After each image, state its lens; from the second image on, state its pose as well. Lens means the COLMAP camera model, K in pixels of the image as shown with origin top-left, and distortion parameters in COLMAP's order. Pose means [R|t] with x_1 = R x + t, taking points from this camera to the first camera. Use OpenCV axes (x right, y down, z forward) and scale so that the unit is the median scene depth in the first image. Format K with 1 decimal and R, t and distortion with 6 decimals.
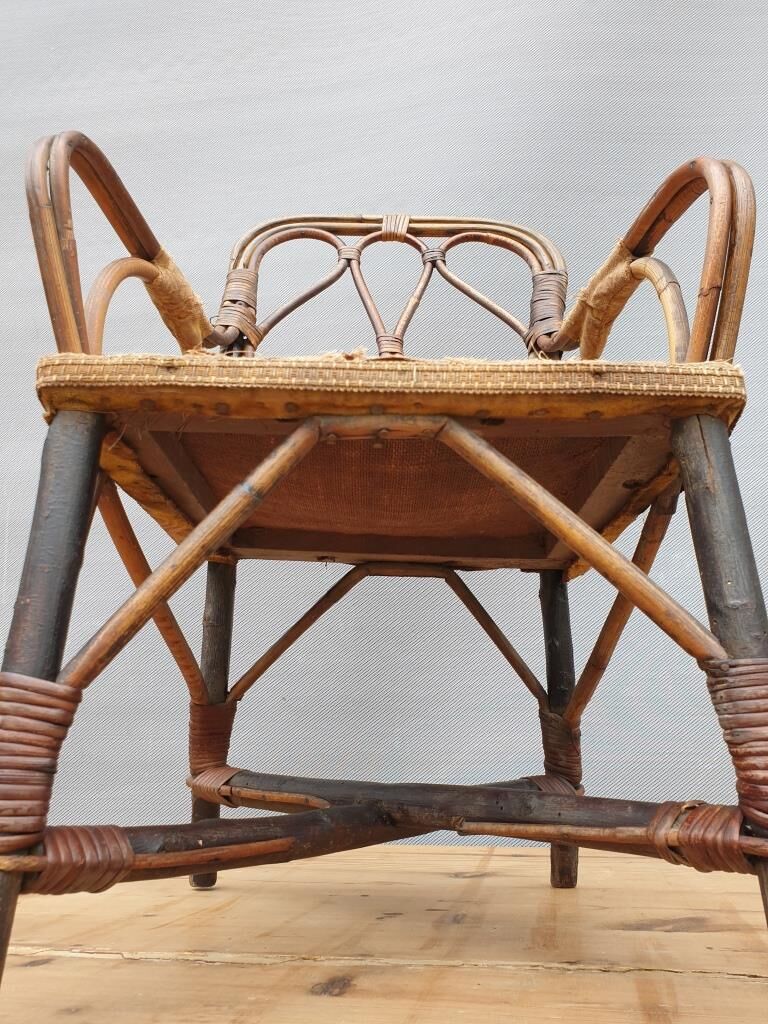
lens RADIAL K [[863.6, 0, 403.4], [0, 863.6, 539.0], [0, 0, 1]] dist [-0.001744, 0.011376]
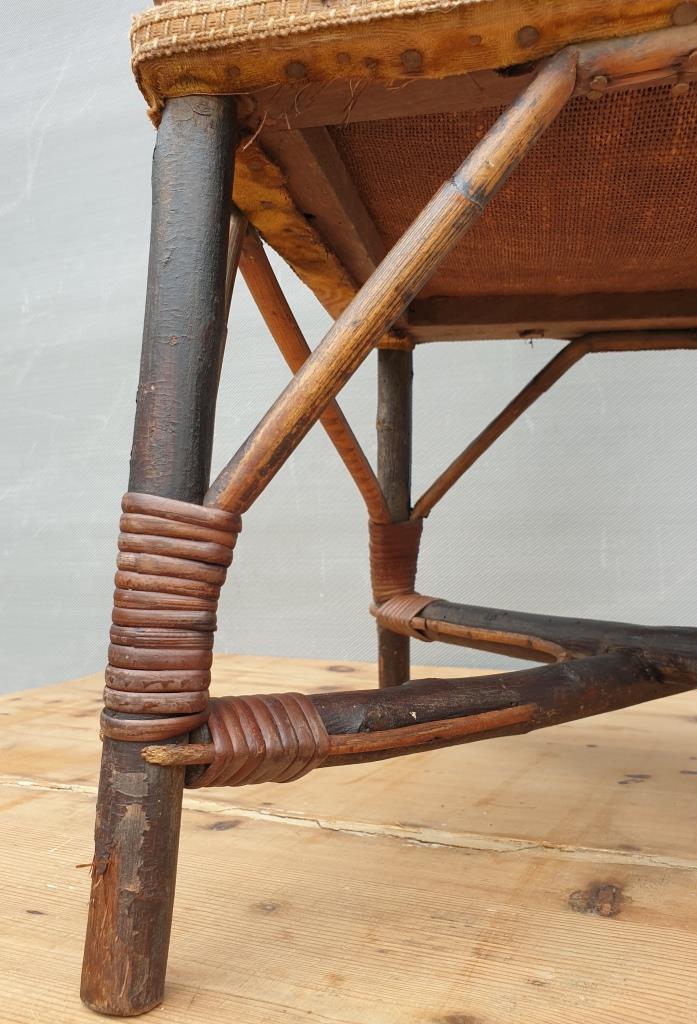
lens RADIAL K [[1059.2, 0, 348.5], [0, 1059.2, 512.0], [0, 0, 1]] dist [0.133348, -0.427355]
pose [[0.966998, -0.027851, -0.253255, -0.065881], [0.073123, 0.982527, 0.171151, 0.030684], [0.244063, -0.184022, 0.952139, 0.192824]]
